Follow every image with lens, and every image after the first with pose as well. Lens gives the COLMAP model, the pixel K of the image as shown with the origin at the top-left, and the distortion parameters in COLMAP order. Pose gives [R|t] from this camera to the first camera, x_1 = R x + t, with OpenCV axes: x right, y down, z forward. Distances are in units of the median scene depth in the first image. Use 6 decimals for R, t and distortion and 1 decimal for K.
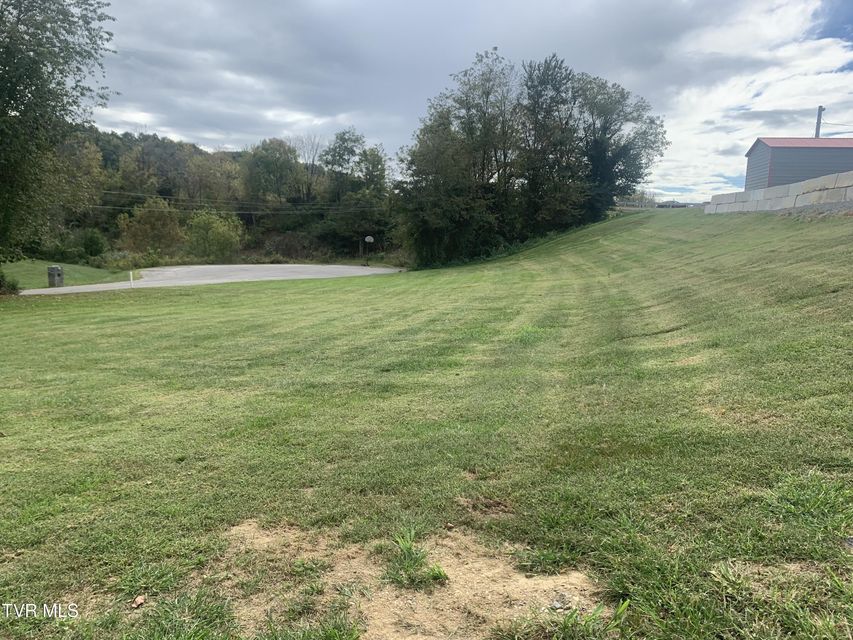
lens RADIAL K [[655.7, 0, 426.5], [0, 655.7, 320.0], [0, 0, 1]] dist [0.014191, -0.005745]
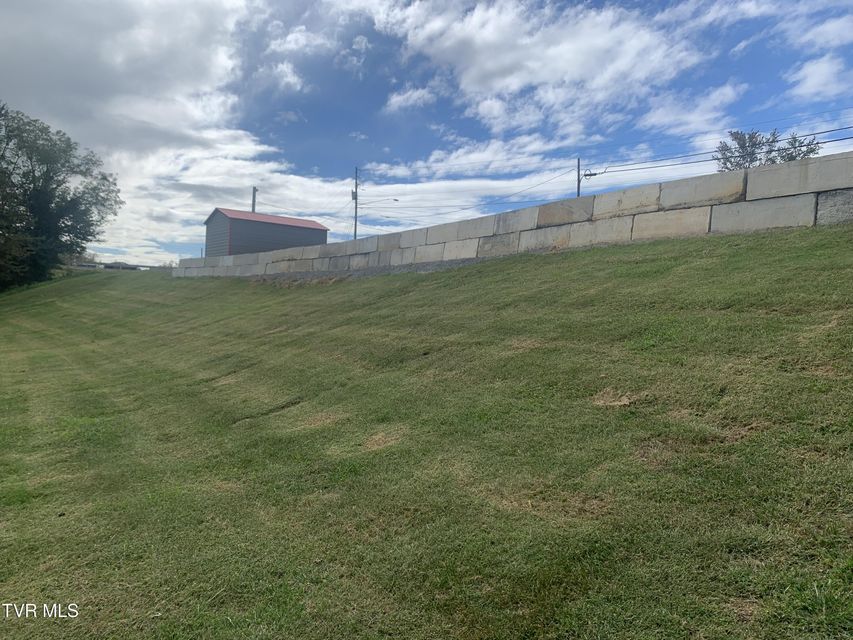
lens RADIAL K [[655.7, 0, 426.5], [0, 655.7, 320.0], [0, 0, 1]] dist [0.014191, -0.005745]
pose [[0.692636, -0.010549, 0.721210, -0.051967], [0.078478, 0.995059, -0.060814, -0.011670], [-0.717005, 0.098721, 0.690042, 0.087452]]
